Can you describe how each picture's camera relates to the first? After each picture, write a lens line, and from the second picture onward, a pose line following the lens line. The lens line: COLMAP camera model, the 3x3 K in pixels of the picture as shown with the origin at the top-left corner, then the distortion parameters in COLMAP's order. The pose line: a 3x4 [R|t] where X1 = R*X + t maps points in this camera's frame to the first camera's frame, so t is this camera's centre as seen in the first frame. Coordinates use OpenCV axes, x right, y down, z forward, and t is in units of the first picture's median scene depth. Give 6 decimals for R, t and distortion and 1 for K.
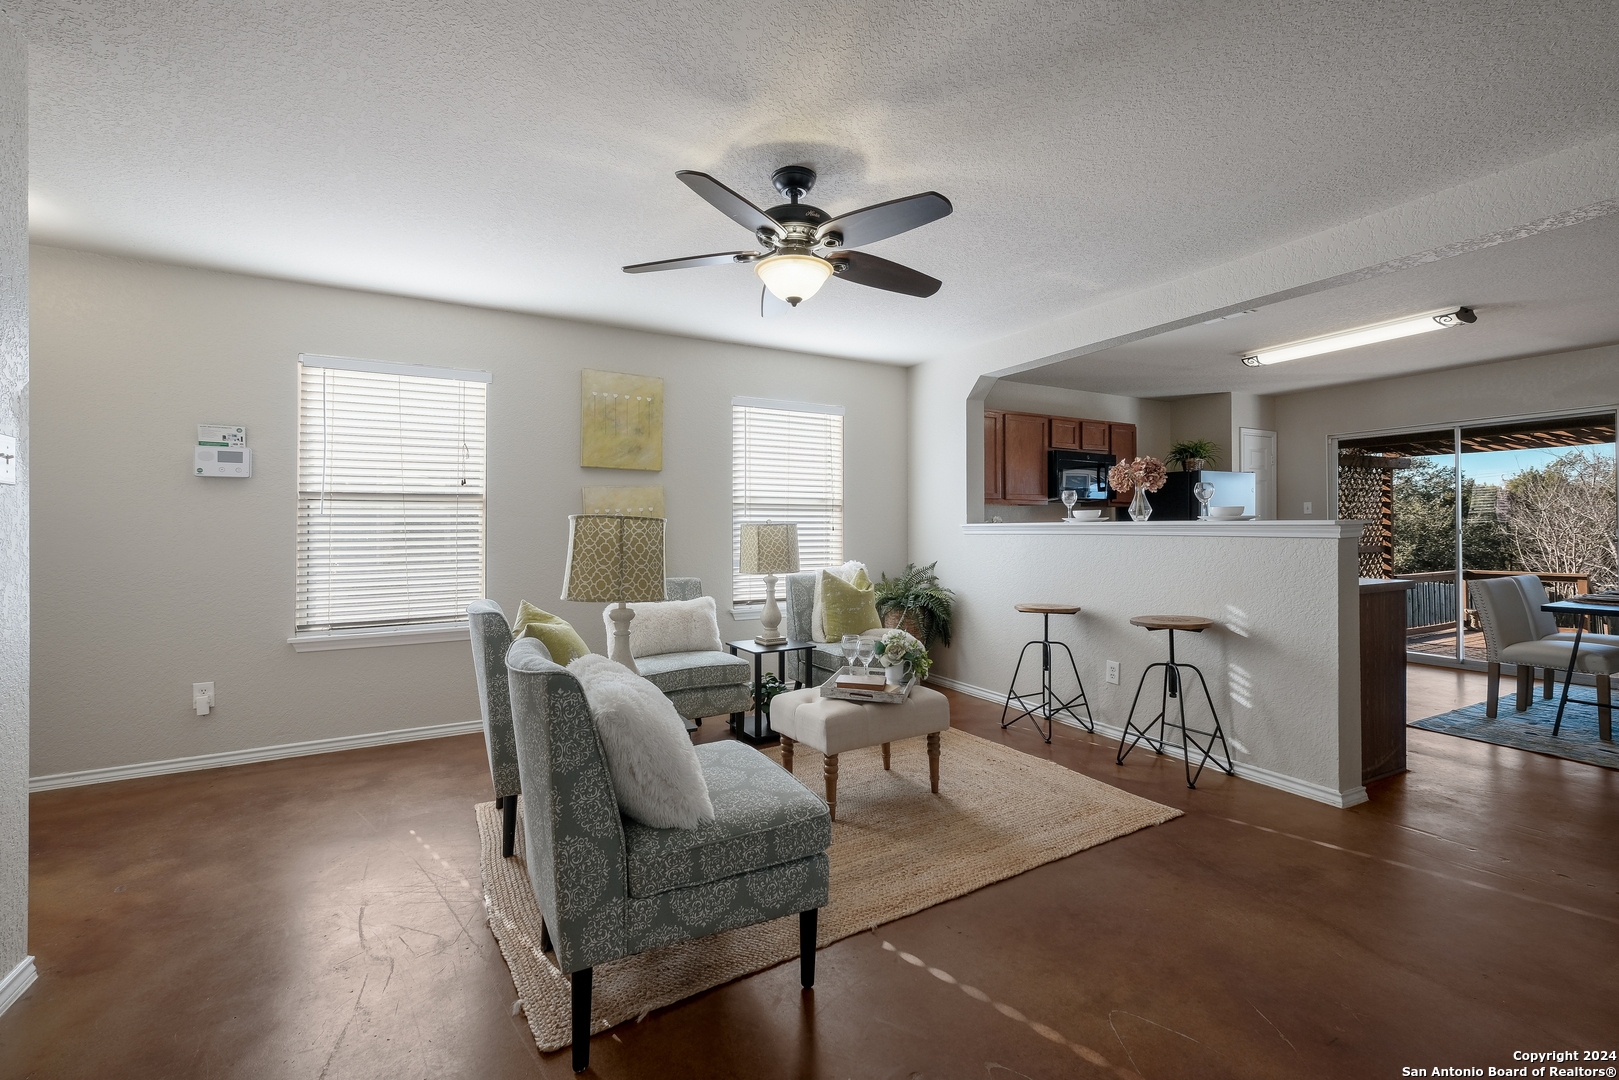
lens RADIAL K [[698.5, 0, 814.4], [0, 698.5, 520.1], [0, 0, 1]] dist [0.003512, 0.000461]
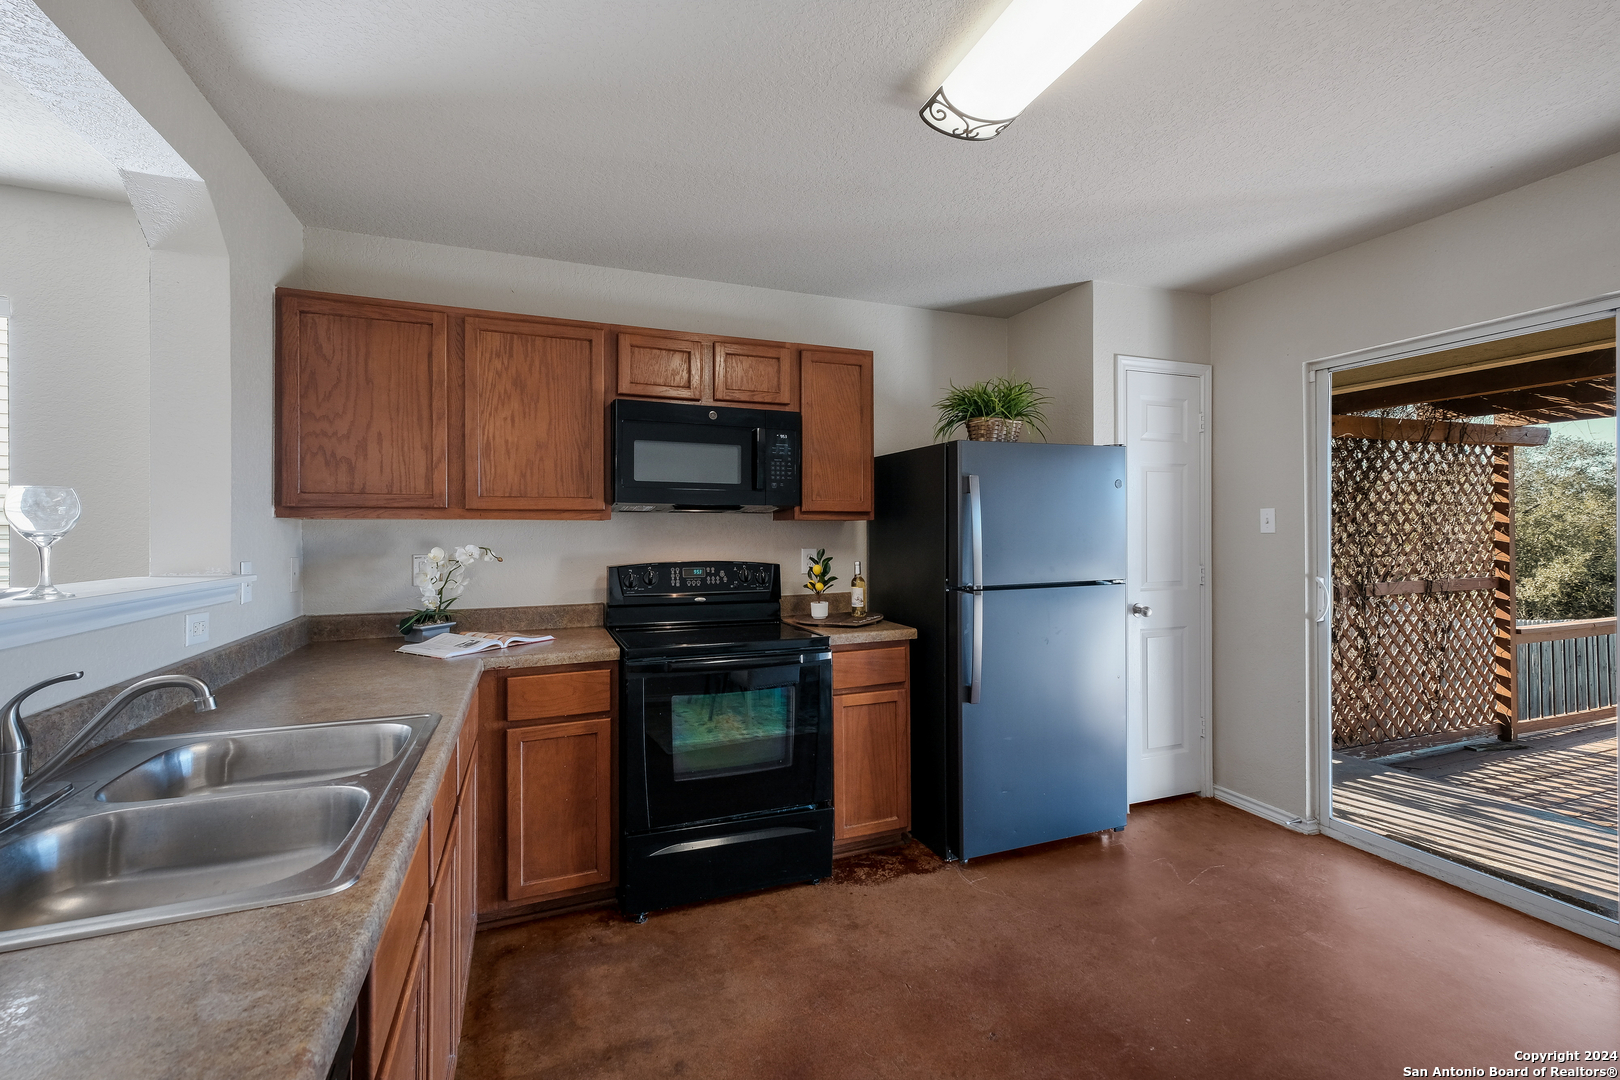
lens RADIAL K [[699.0, 0, 809.9], [0, 699.0, 527.3], [0, 0, 1]] dist [0.003512, 0.000461]
pose [[0.991138, -0.001351, -0.132831, 0.789785], [0.002528, 0.999959, 0.008693, -0.030054], [0.132814, -0.008951, 0.991101, 0.837675]]
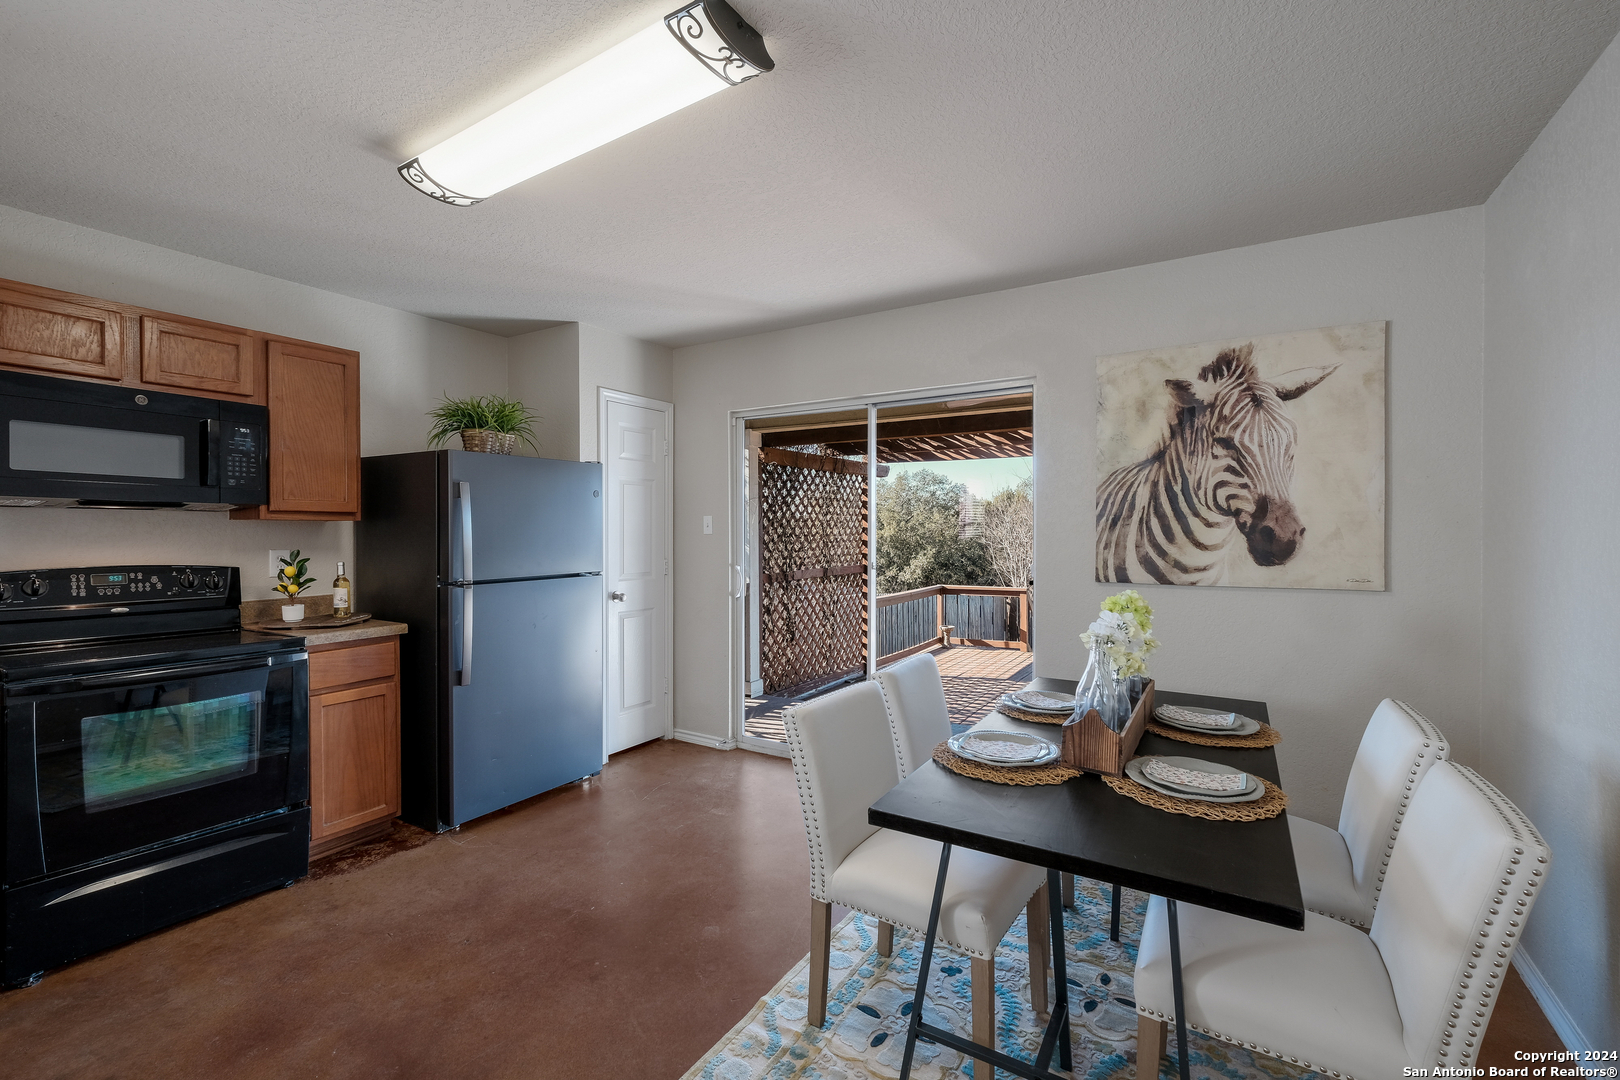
lens RADIAL K [[699.0, 0, 811.1], [0, 699.0, 536.8], [0, 0, 1]] dist [0.003512, 0.000461]
pose [[0.870910, -0.001361, 0.491440, 0.812013], [-0.008122, 0.999820, 0.017162, -0.030774], [-0.491375, -0.018938, 0.870742, 0.681540]]
